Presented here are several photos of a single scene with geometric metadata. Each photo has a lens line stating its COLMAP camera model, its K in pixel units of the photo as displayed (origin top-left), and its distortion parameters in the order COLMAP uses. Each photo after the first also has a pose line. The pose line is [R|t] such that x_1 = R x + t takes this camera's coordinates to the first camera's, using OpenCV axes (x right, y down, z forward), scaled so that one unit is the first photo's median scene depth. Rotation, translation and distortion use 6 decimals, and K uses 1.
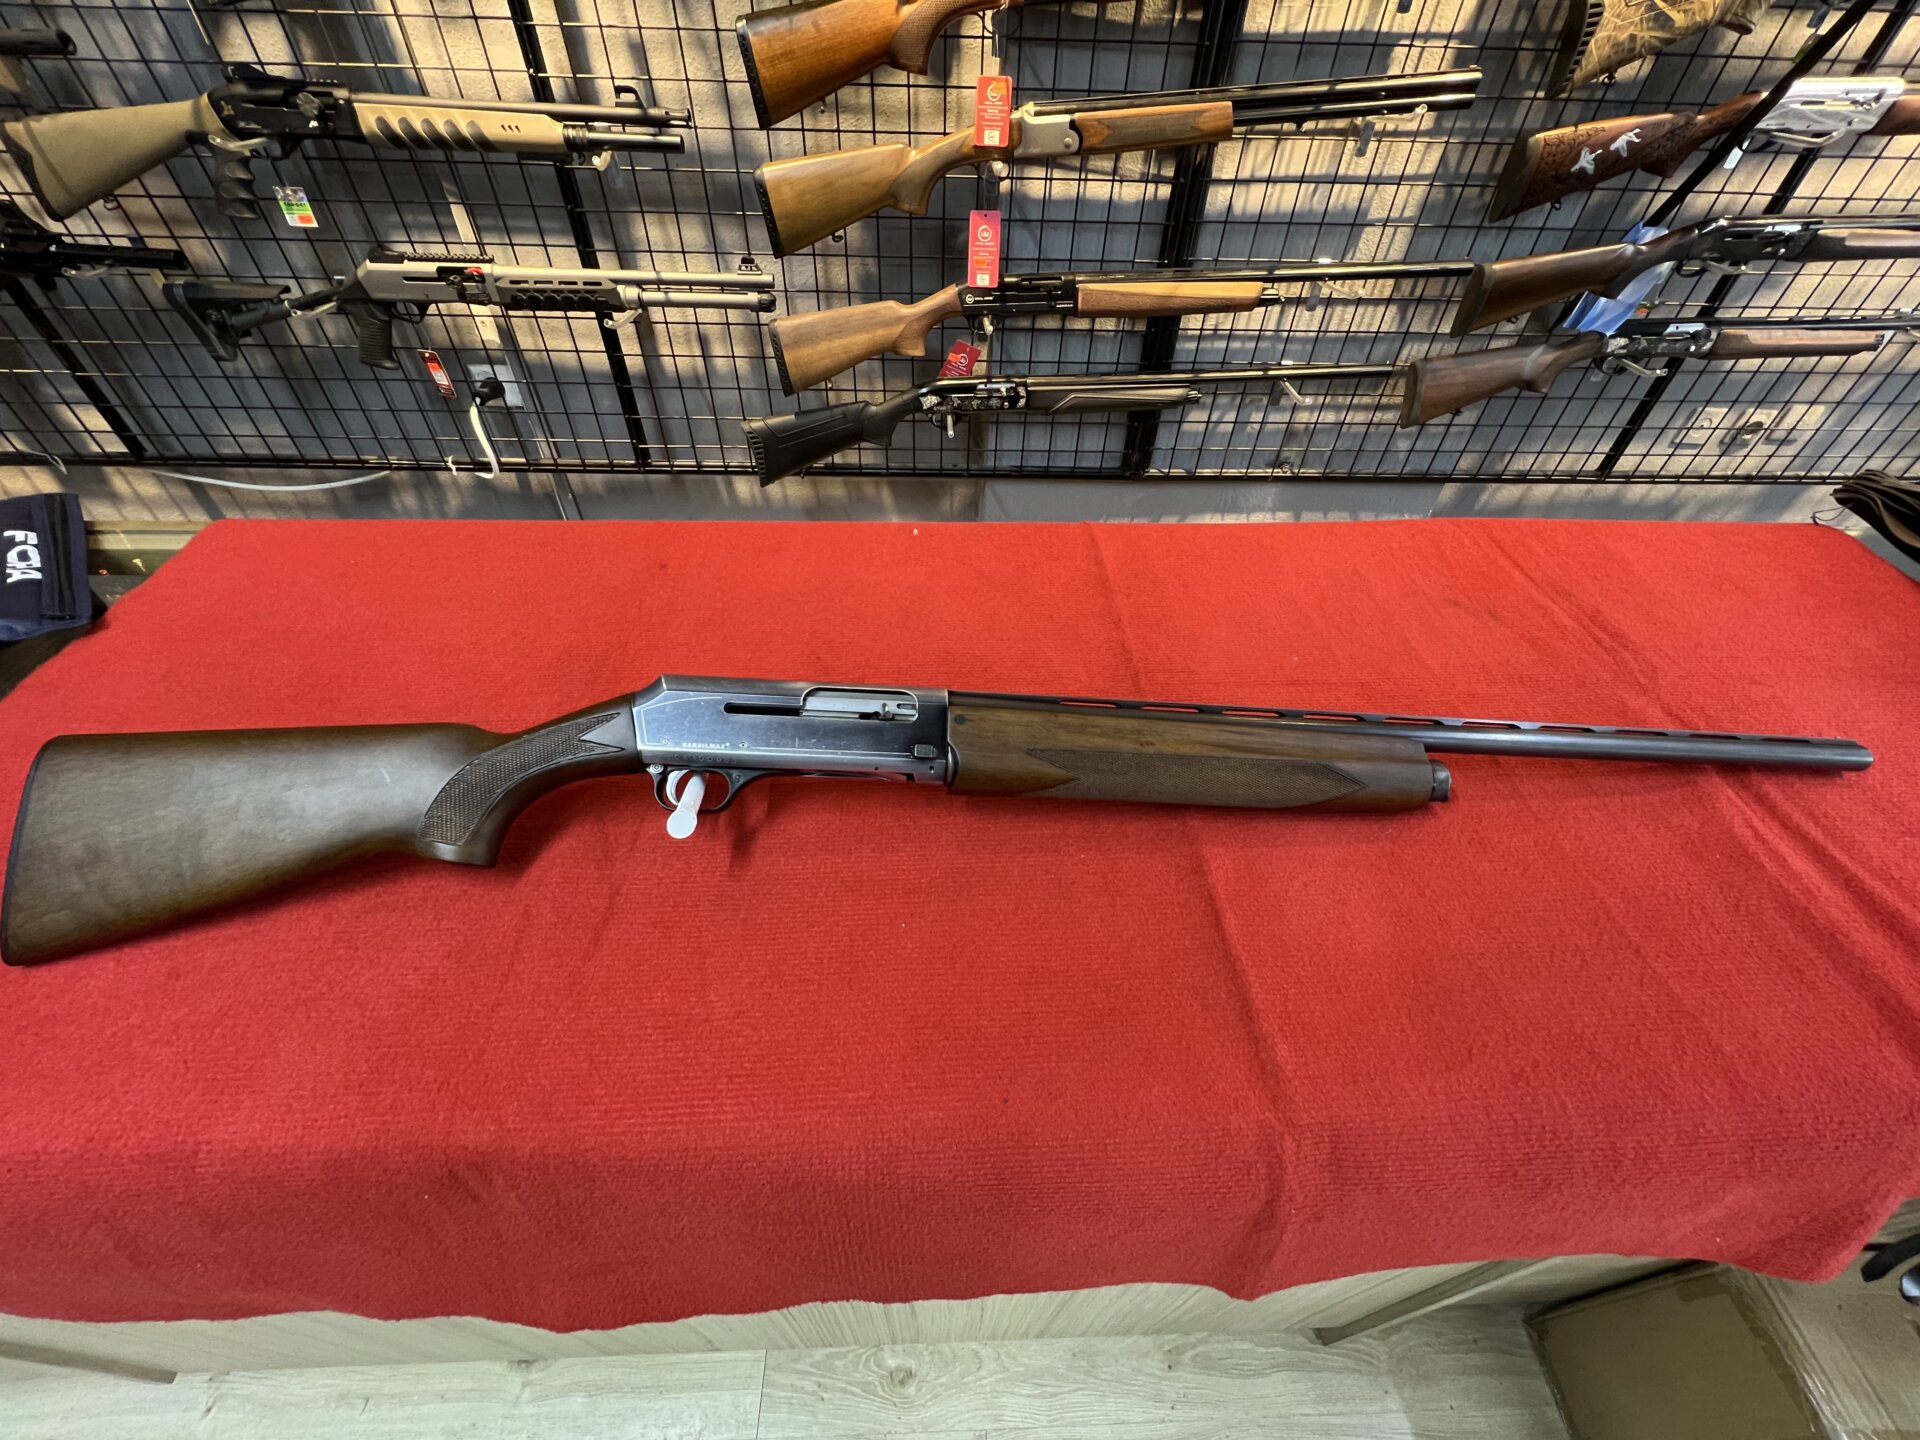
lens RADIAL K [[769.0, 0, 960.0], [0, 769.0, 720.0], [0, 0, 1]] dist [-0.003304, -0.000315]
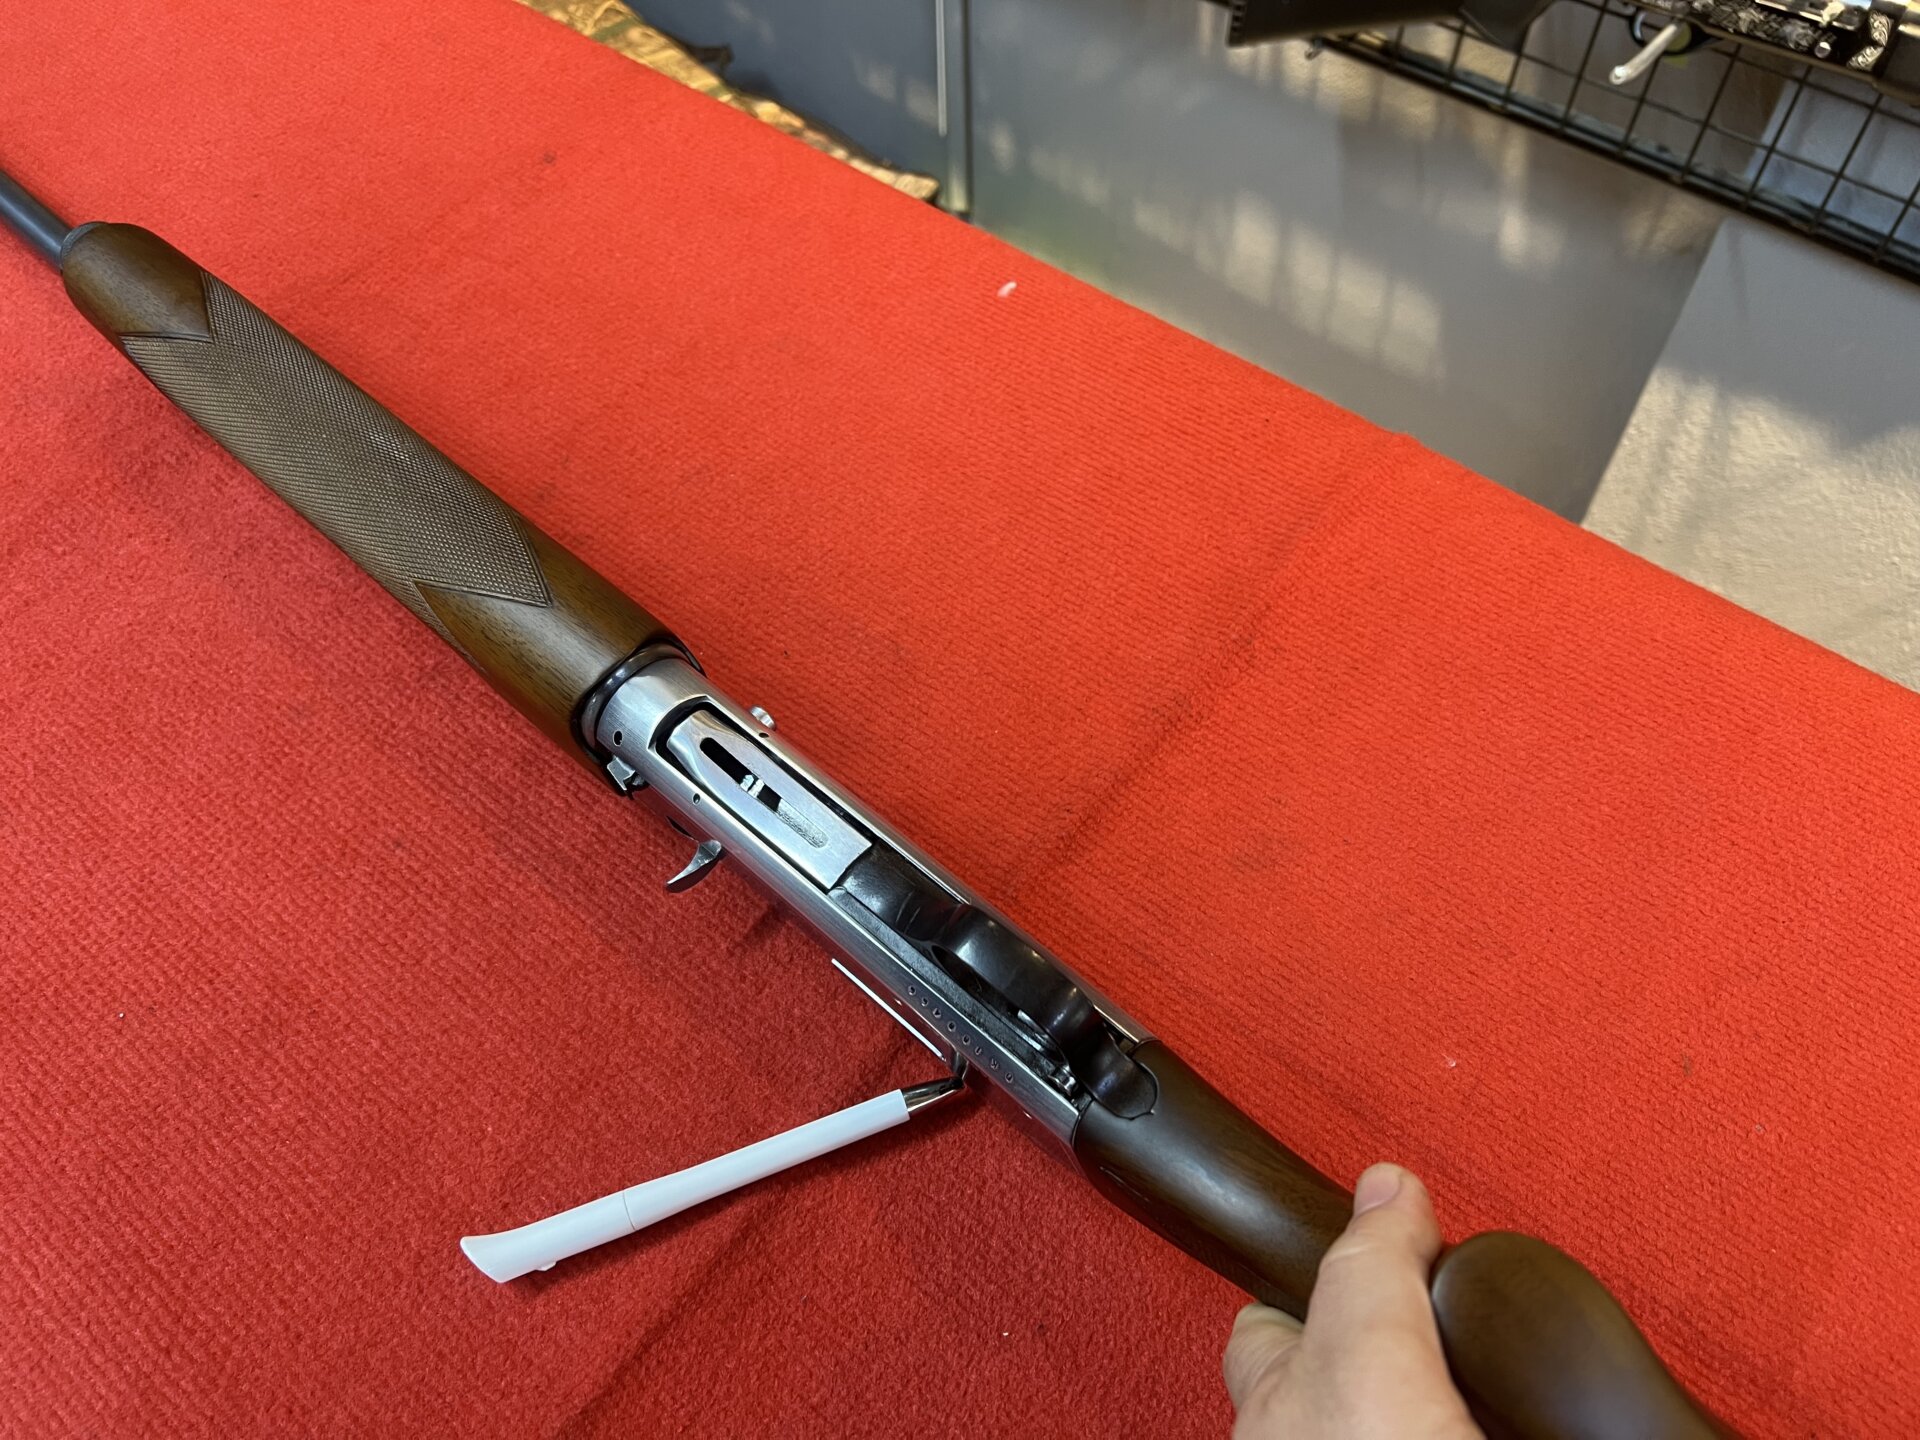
lens RADIAL K [[1455.7, 0, 958.3], [0, 1455.7, 733.9], [0, 0, 1]] dist [0.039656, -0.055101]
pose [[0.749684, 0.522428, -0.406254, 0.217099], [-0.437913, 0.851857, 0.287351, -0.142312], [0.496191, -0.037518, 0.867402, 0.142133]]
